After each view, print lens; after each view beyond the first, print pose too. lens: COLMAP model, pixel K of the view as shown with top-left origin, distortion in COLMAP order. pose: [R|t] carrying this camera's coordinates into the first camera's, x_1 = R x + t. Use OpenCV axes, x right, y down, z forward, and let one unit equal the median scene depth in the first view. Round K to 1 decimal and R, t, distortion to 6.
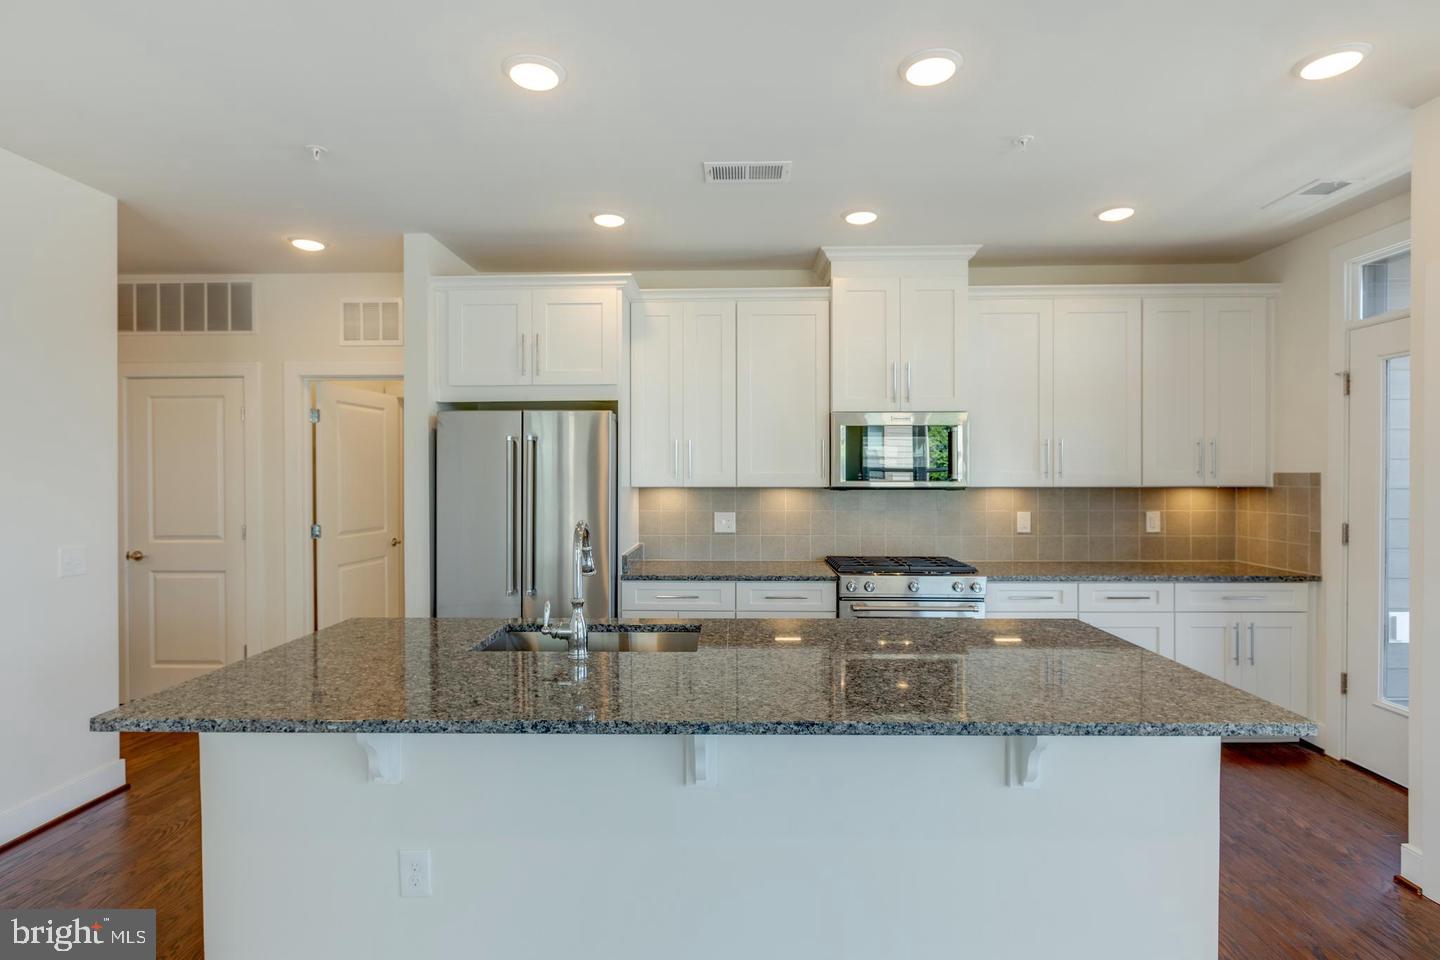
lens RADIAL K [[719.1, 0, 721.8], [0, 719.1, 476.5], [0, 0, 1]] dist [-0.001793, -0.000635]
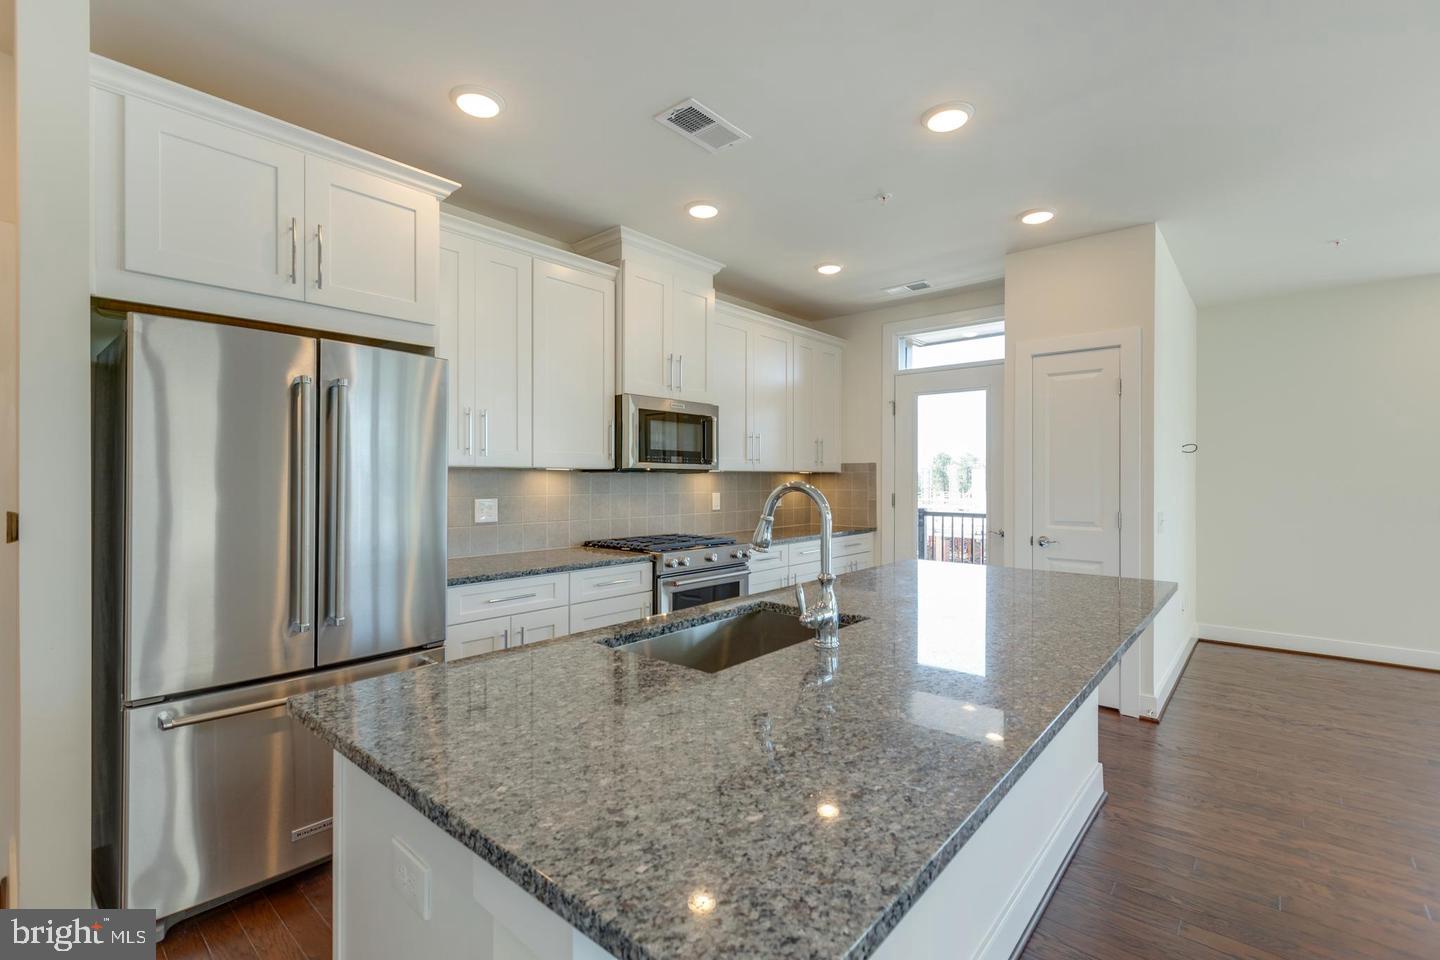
lens RADIAL K [[641.6, 0, 721.1], [0, 641.6, 476.7], [0, 0, 1]] dist [0.005560, -0.002098]
pose [[0.636217, 0.004938, 0.771494, -0.457193], [0.003133, 0.999955, -0.008984, 0.035079], [-0.771503, 0.008133, 0.636173, 0.336895]]
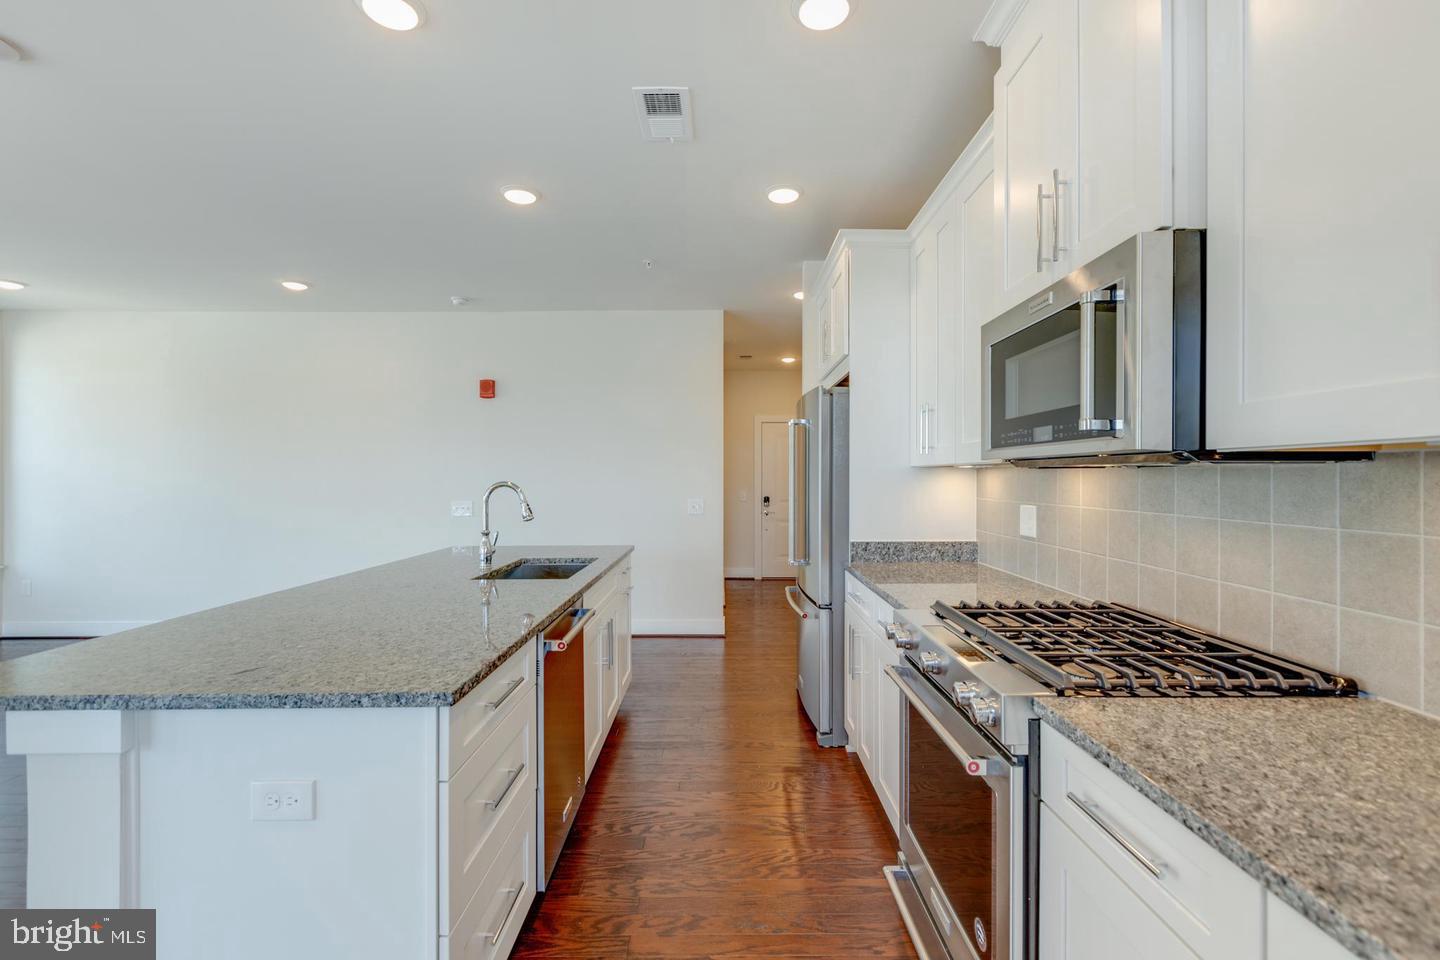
lens RADIAL K [[641.6, 0, 722.1], [0, 641.6, 476.7], [0, 0, 1]] dist [0.005560, -0.002098]
pose [[0.025063, 0.000984, -0.999685, 0.648906], [-0.002347, 0.999997, 0.000926, 0.027105], [0.999683, 0.002323, 0.025065, 0.797172]]
